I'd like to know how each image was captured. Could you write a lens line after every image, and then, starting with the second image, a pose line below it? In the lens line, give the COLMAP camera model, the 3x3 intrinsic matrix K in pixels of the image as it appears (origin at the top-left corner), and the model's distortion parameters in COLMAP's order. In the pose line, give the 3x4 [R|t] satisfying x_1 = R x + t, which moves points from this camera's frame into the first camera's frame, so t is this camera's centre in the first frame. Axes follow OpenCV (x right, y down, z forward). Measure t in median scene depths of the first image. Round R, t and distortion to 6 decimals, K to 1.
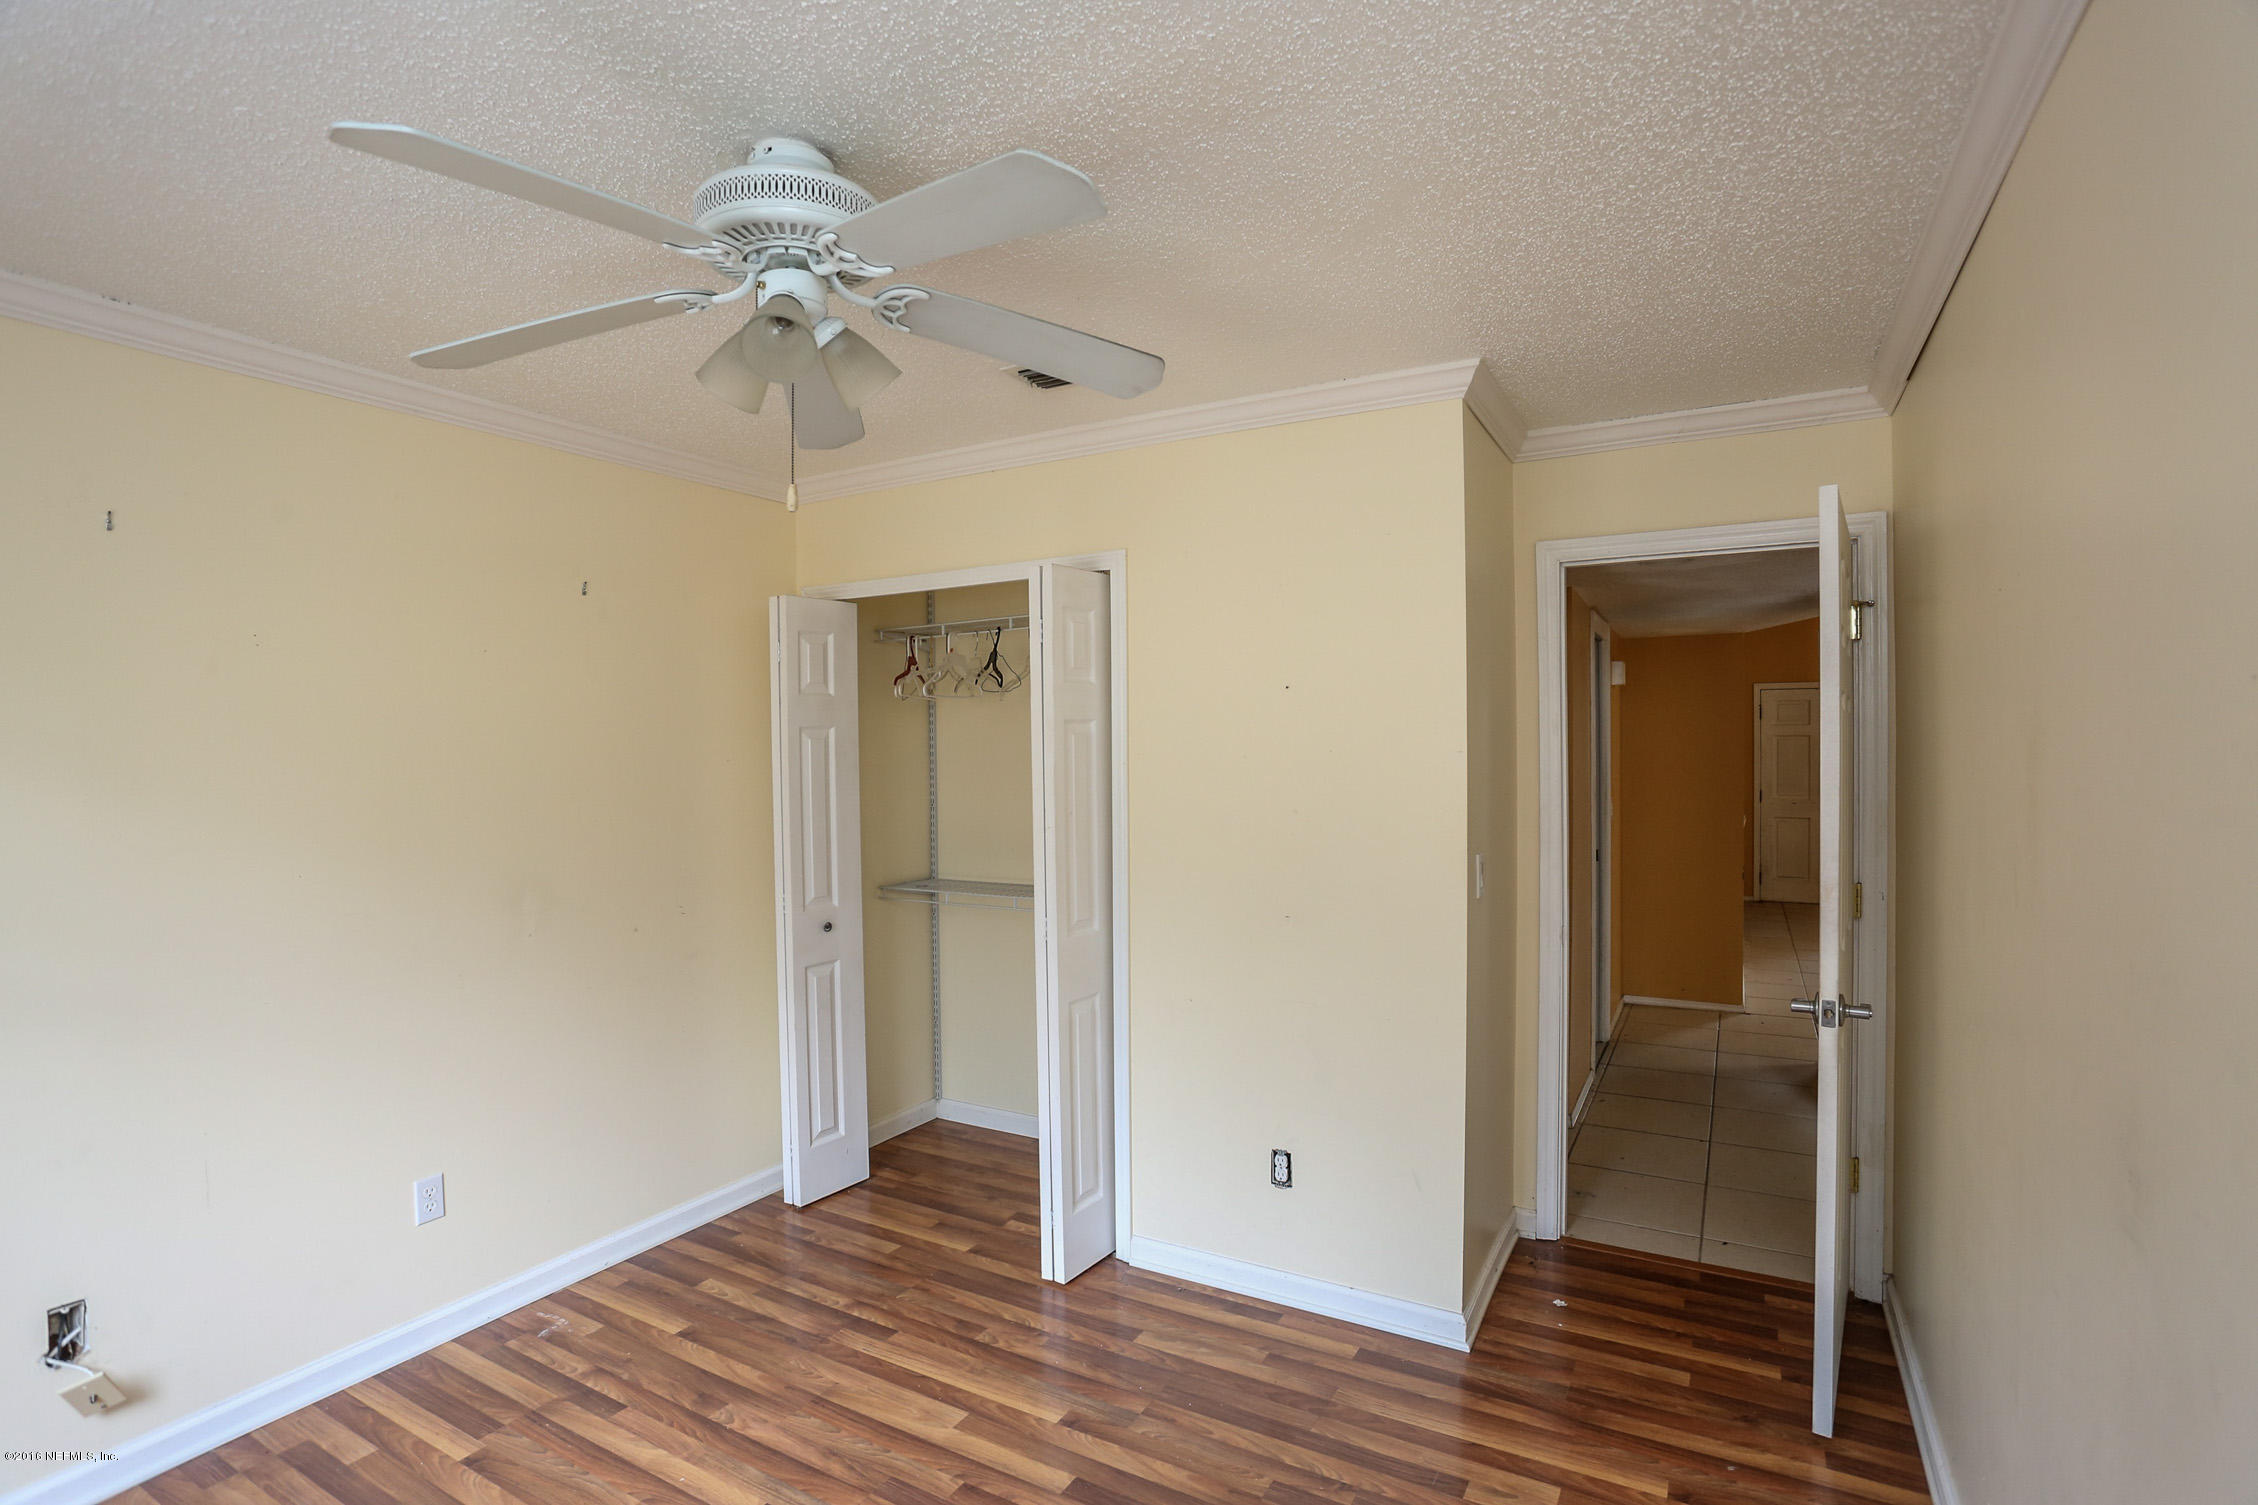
lens RADIAL K [[1082.4, 0, 1118.3], [0, 1082.4, 761.3], [0, 0, 1]] dist [-0.001600, -0.000292]
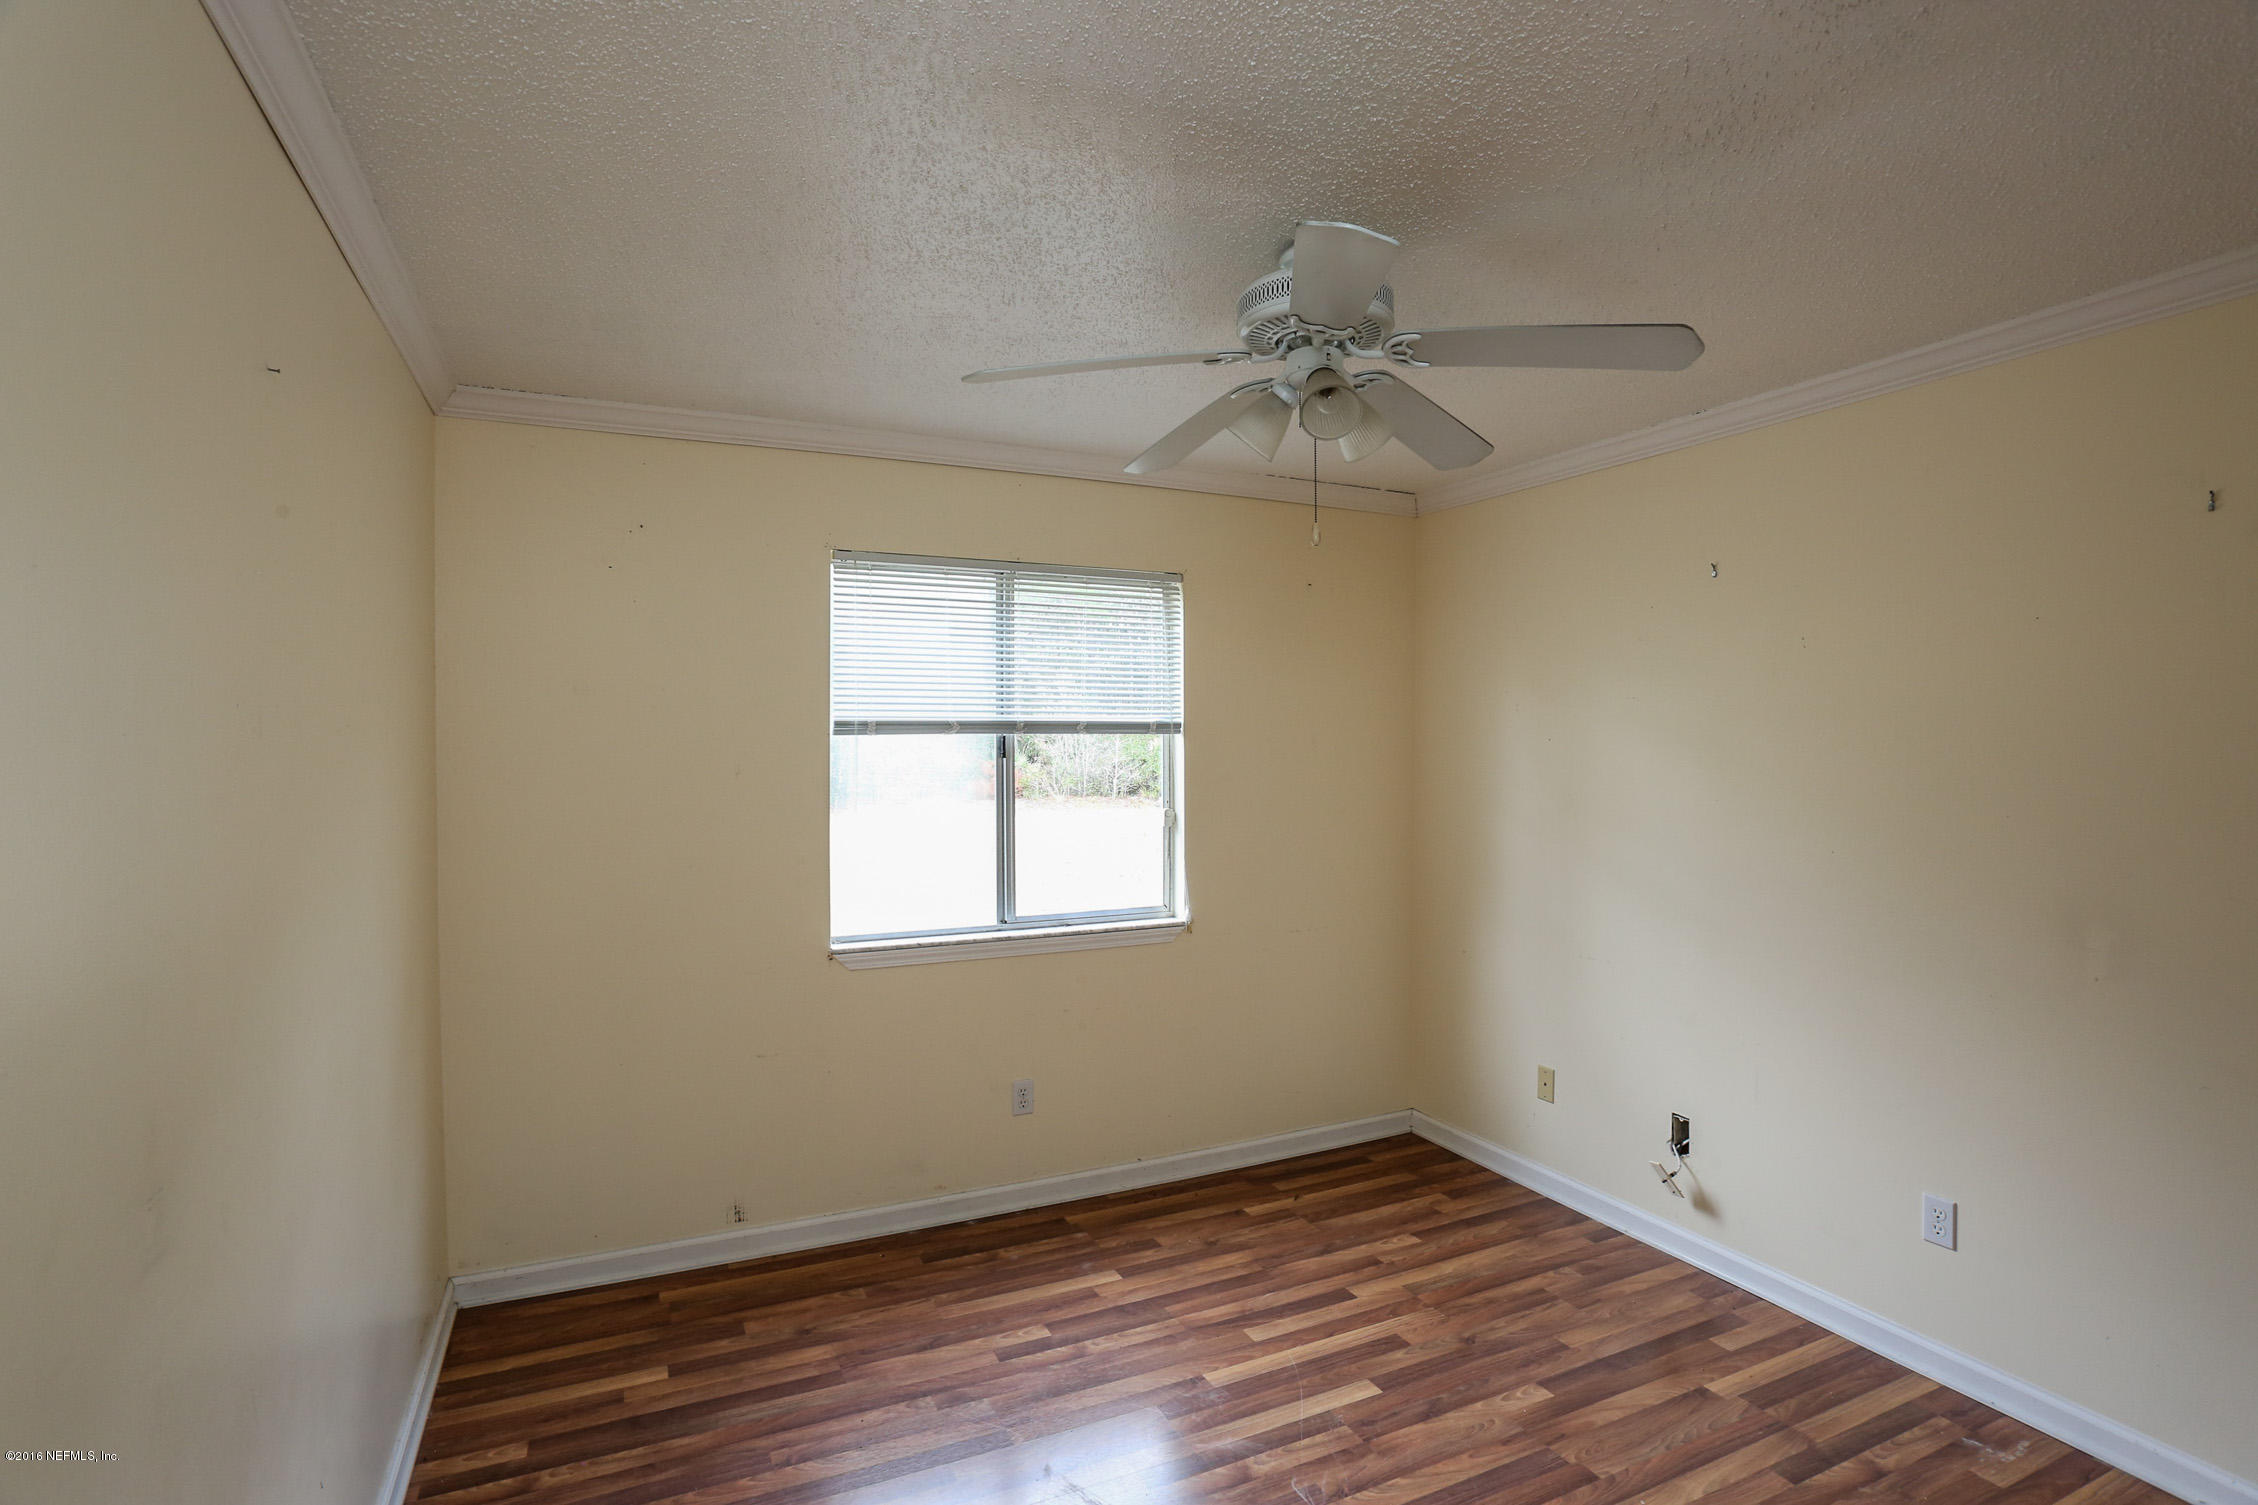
lens RADIAL K [[1082.4, 0, 1118.3], [0, 1082.4, 761.3], [0, 0, 1]] dist [-0.001600, -0.000292]
pose [[-0.570027, 0.018854, -0.821409, 0.599539], [-0.000610, 0.999727, 0.023370, -0.010329], [0.821625, 0.013823, -0.569860, 1.098801]]
